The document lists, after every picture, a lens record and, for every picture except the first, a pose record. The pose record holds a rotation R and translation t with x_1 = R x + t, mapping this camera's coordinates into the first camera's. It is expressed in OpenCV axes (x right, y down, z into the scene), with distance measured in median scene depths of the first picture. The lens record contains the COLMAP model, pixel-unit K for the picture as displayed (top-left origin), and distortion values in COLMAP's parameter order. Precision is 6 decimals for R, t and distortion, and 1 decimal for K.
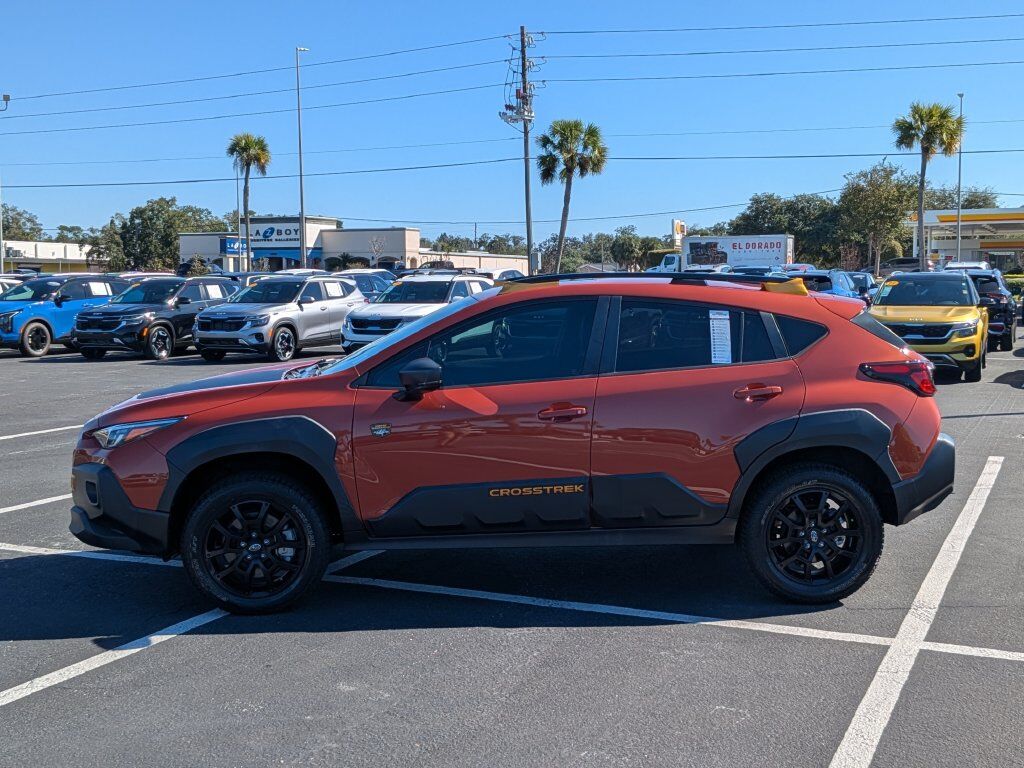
lens RADIAL K [[1255.3, 0, 512.0], [0, 1255.3, 384.0], [0, 0, 1]] dist [0.035640, 0.019562]
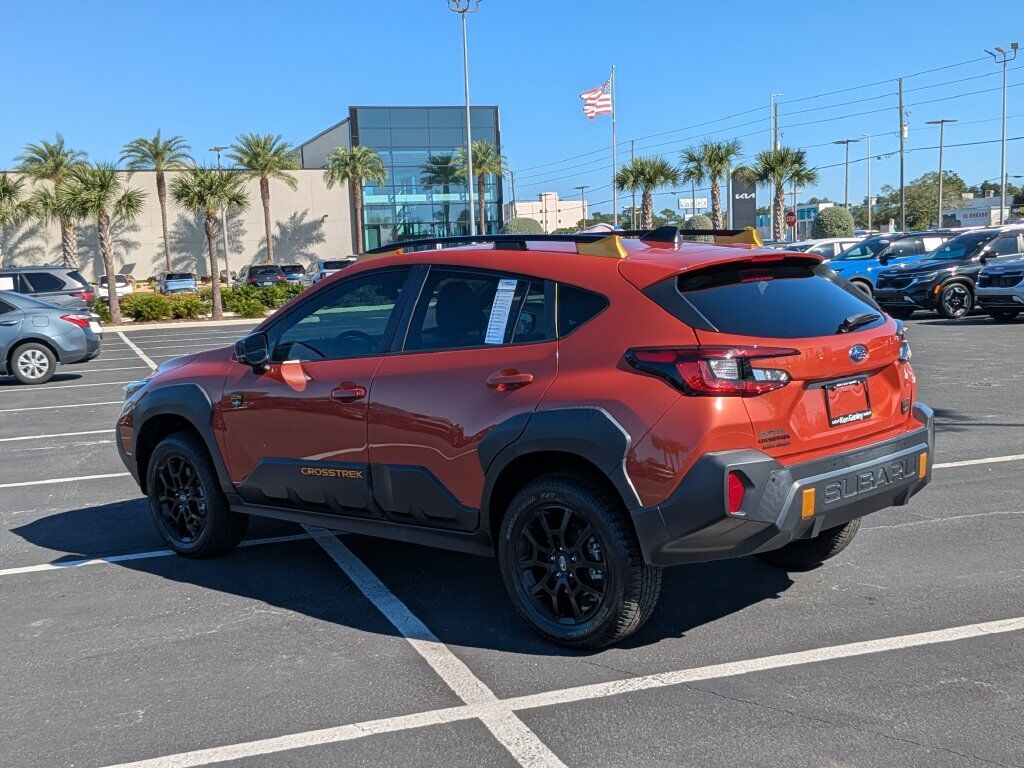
lens RADIAL K [[1239.1, 0, 511.1], [0, 1239.1, 434.4], [0, 0, 1]] dist [0.010627, 0.011719]
pose [[0.668332, 0.073044, -0.740268, 0.791391], [-0.014570, 0.996262, 0.085149, -0.026927], [0.743720, -0.046122, 0.666898, 0.453609]]
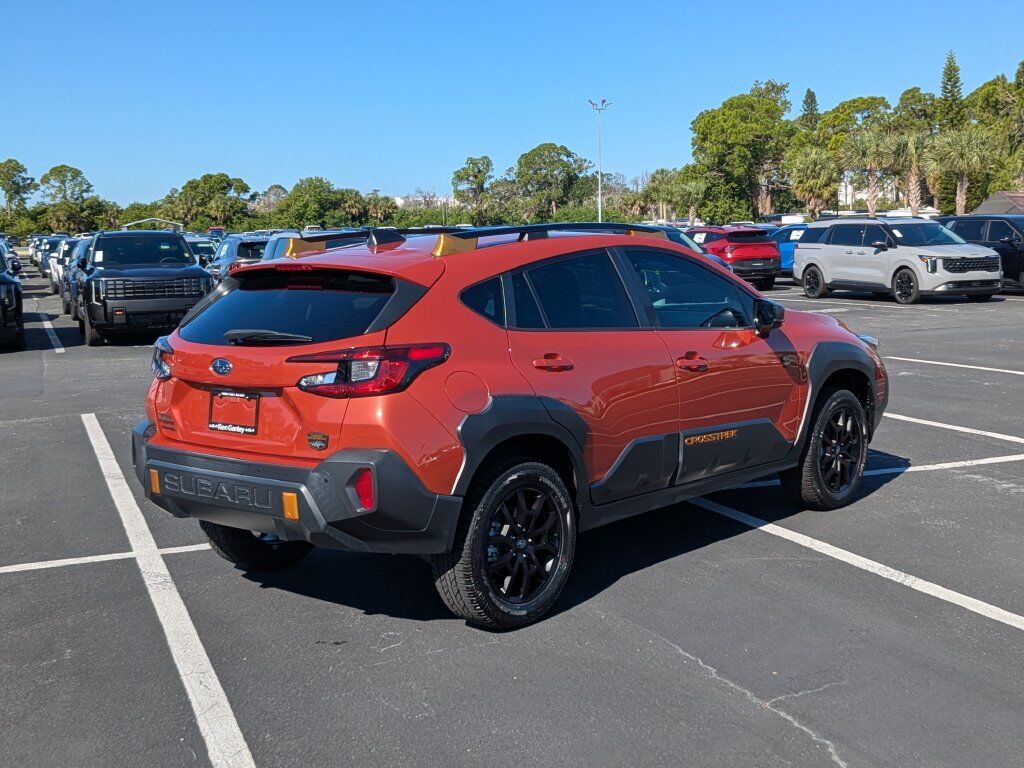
lens RADIAL K [[1255.3, 0, 512.0], [0, 1255.3, 384.0], [0, 0, 1]] dist [0.035640, 0.019562]
pose [[-0.698909, 0.103052, -0.707748, 0.802790], [-0.031813, 0.984107, 0.174706, -0.151058], [0.714503, 0.144619, -0.684522, 1.825645]]
